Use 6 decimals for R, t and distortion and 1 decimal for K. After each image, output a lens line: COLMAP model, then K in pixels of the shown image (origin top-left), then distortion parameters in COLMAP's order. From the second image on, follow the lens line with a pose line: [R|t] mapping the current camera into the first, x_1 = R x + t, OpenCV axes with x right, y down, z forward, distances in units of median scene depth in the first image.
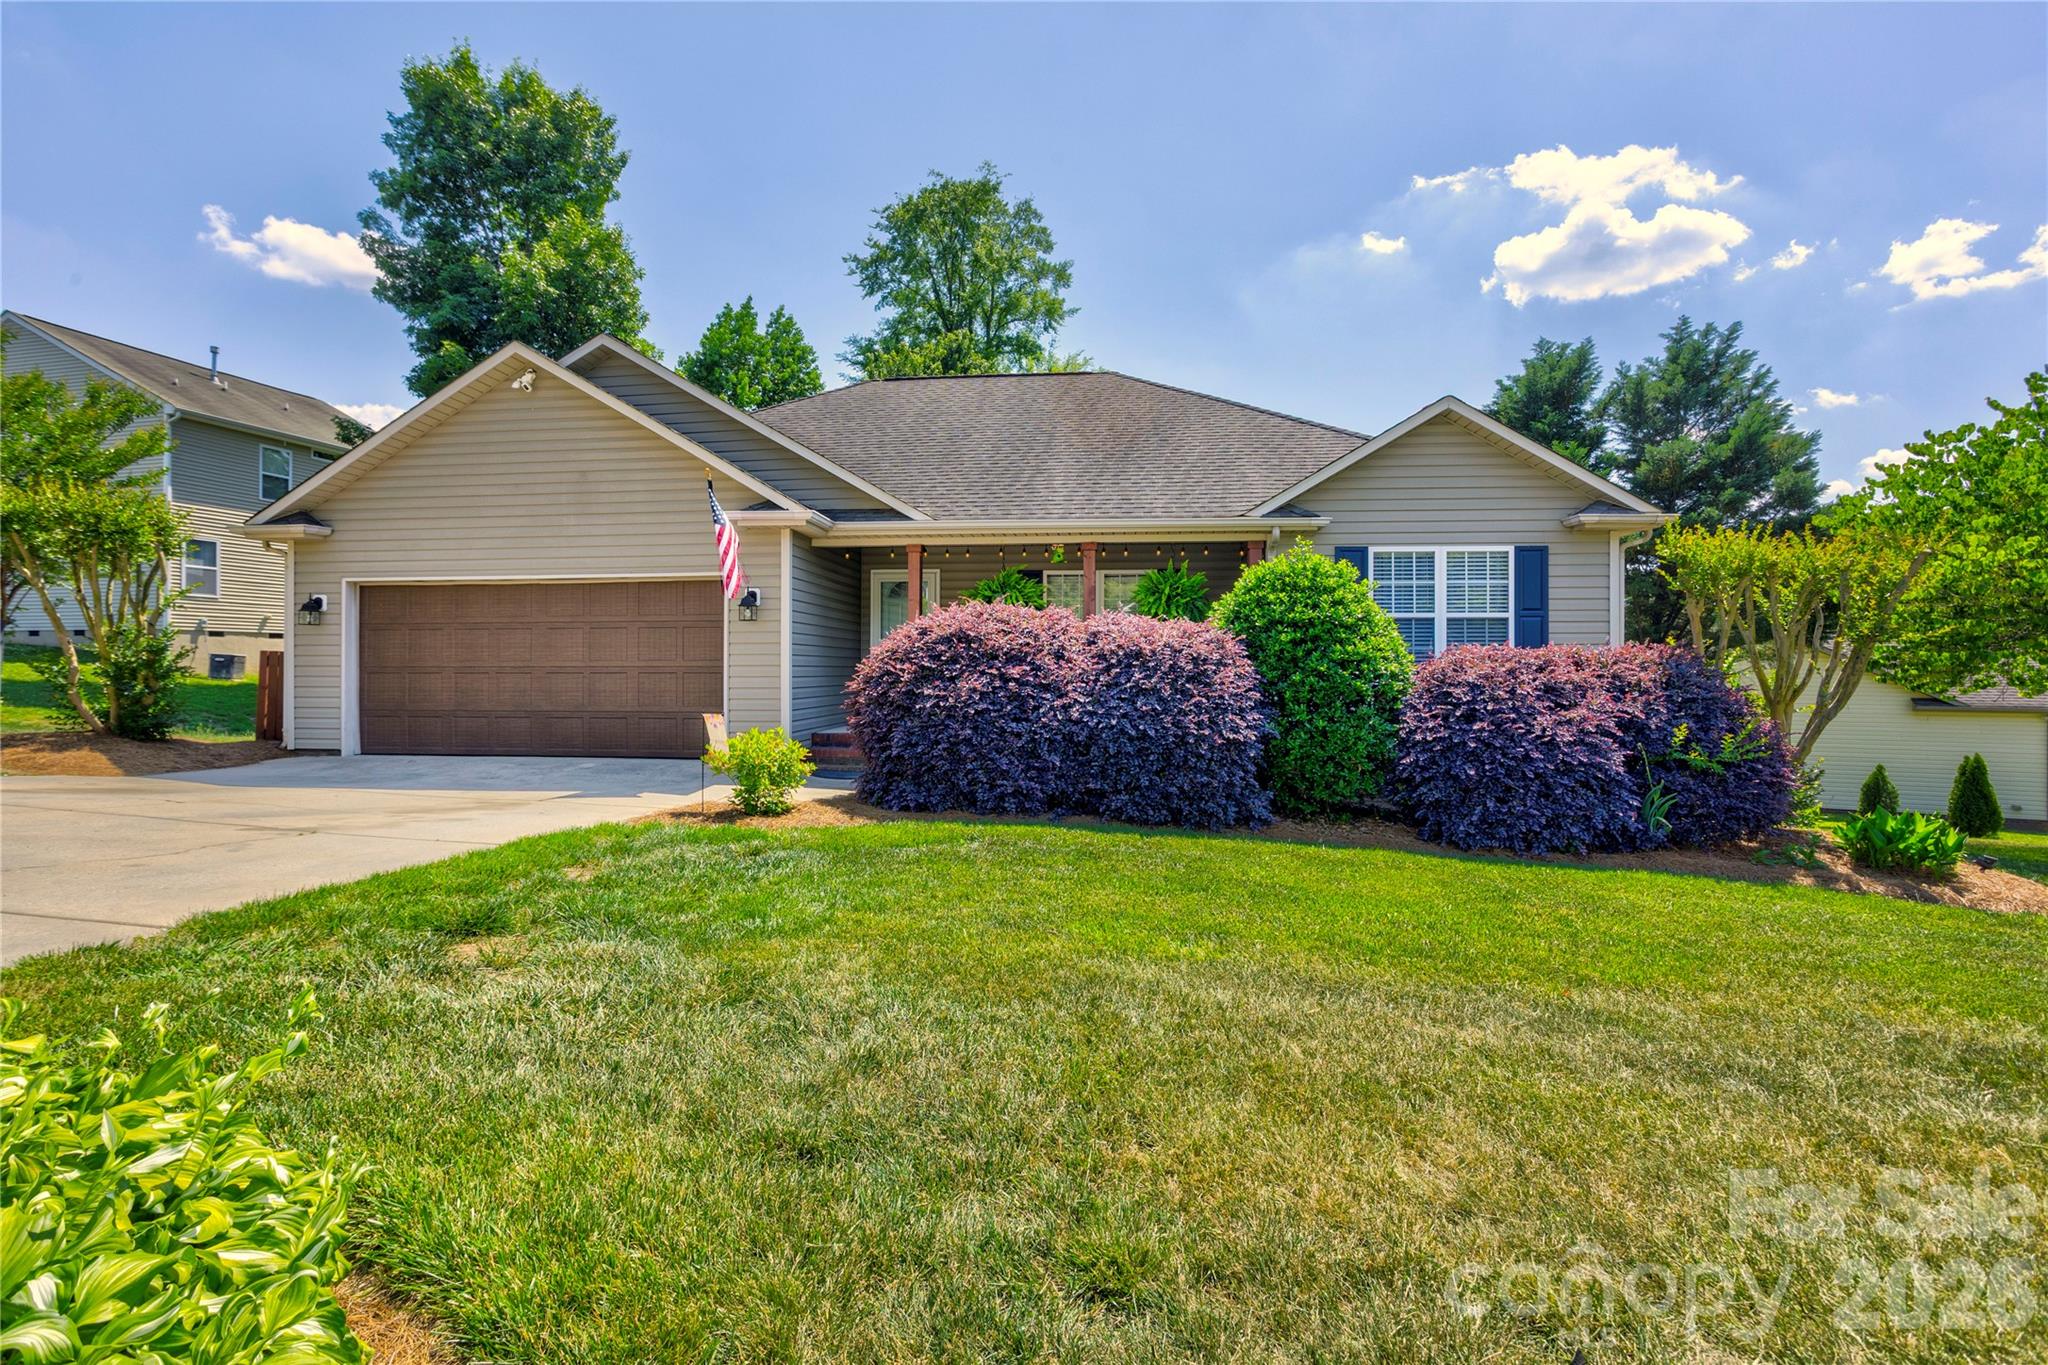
lens RADIAL K [[1763.8, 0, 1024.0], [0, 1763.8, 682.5], [0, 0, 1]] dist [-0.161794, 0.294152]
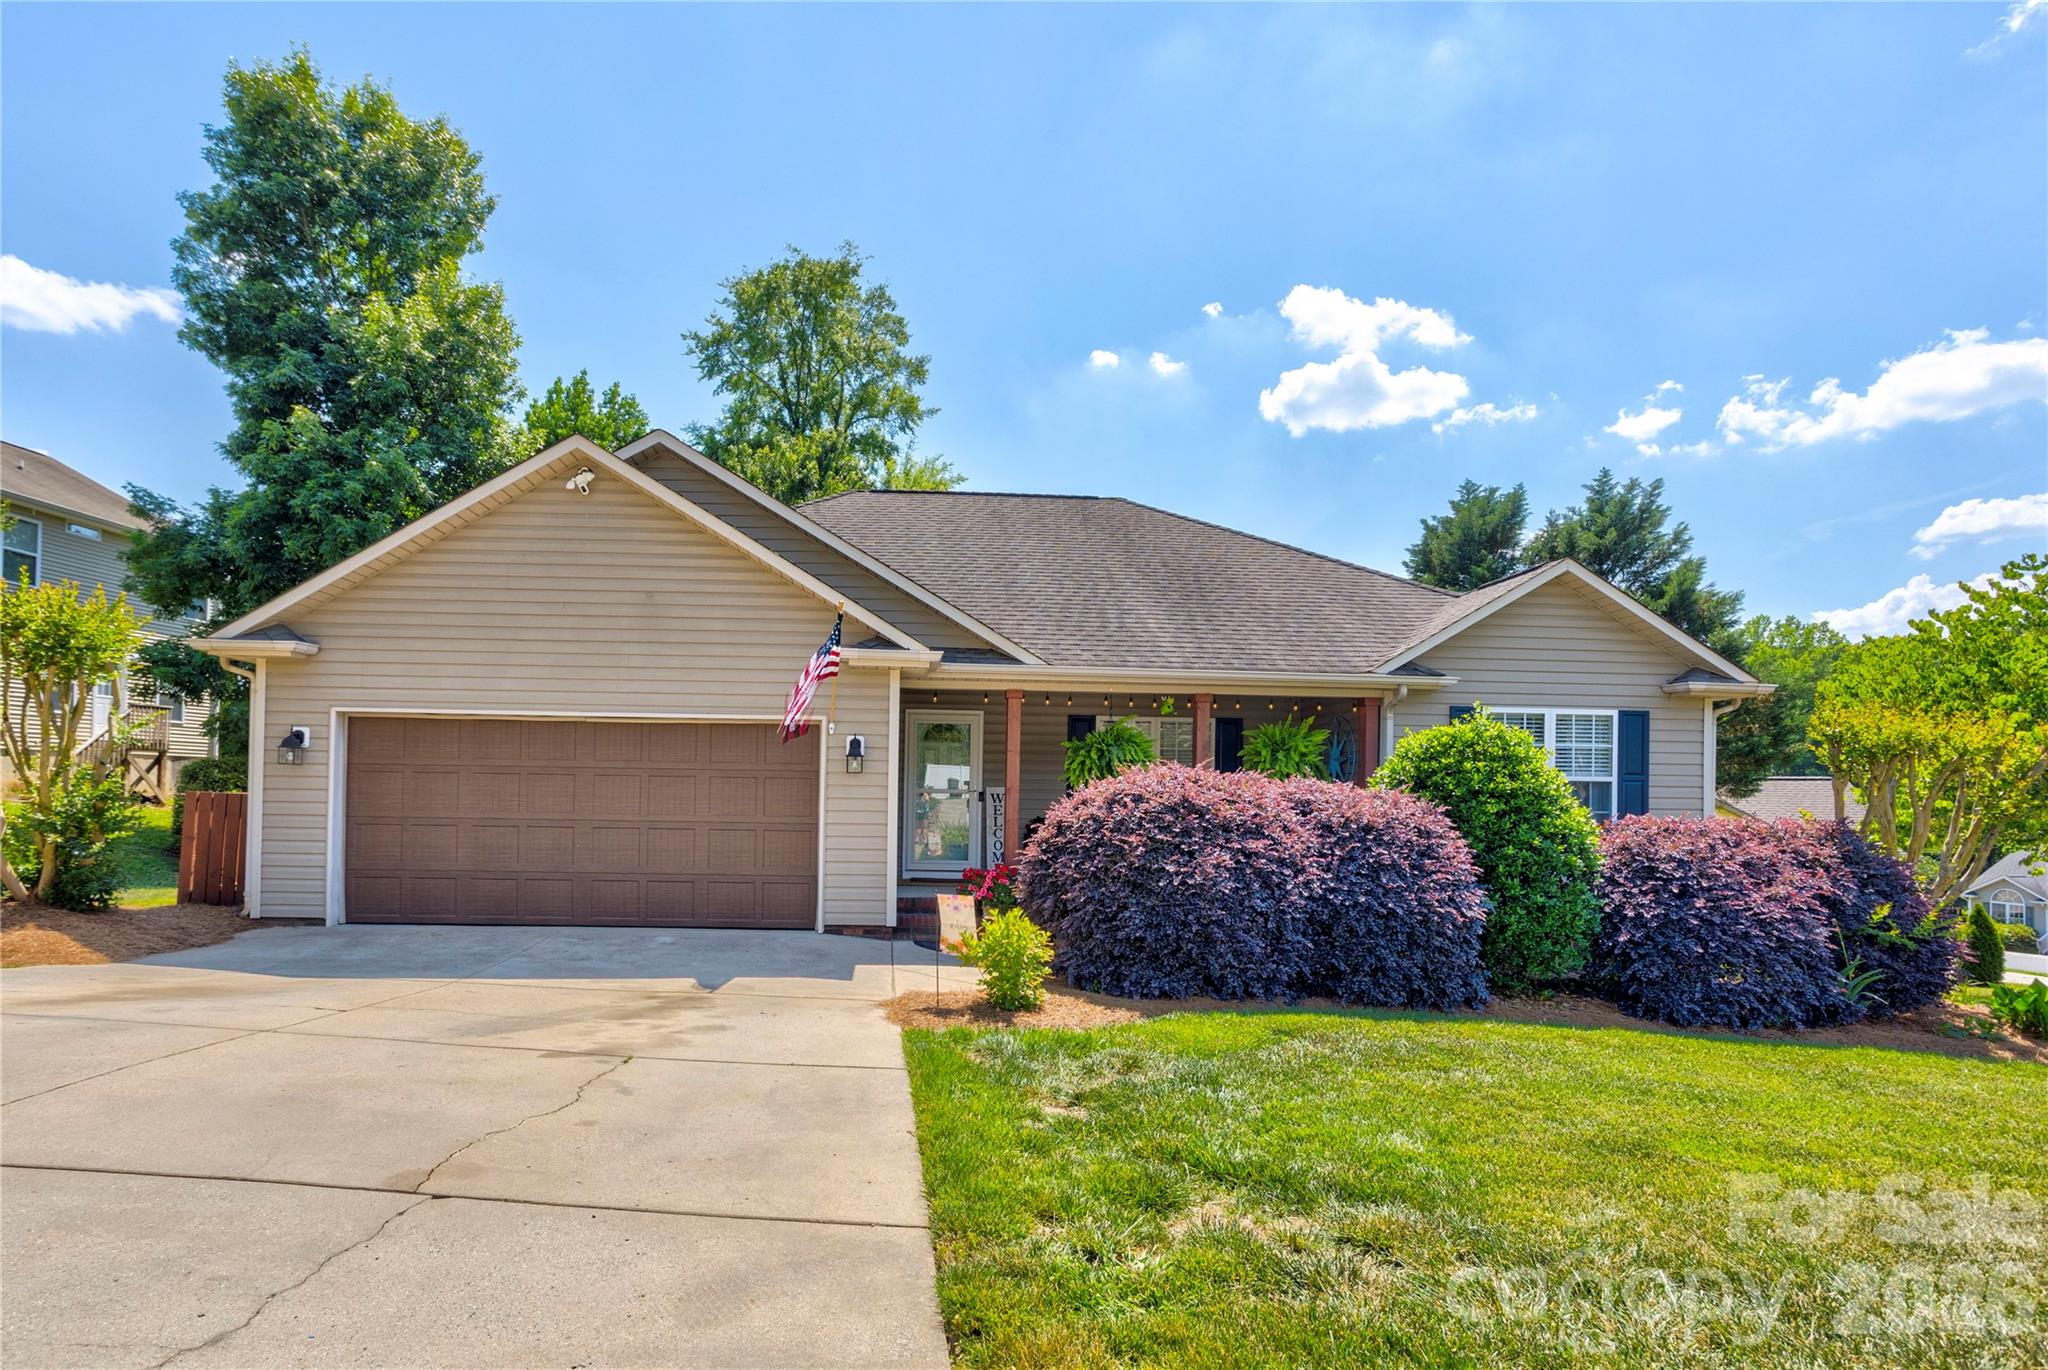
lens RADIAL K [[1873.8, 0, 1023.0], [0, 1873.8, 749.3], [0, 0, 1]] dist [-0.108297, 0.085746]
pose [[0.957310, 0.019223, 0.288422, -0.277564], [-0.015561, 0.999767, -0.014987, -0.027367], [-0.288643, 0.009859, 0.957386, 0.063174]]
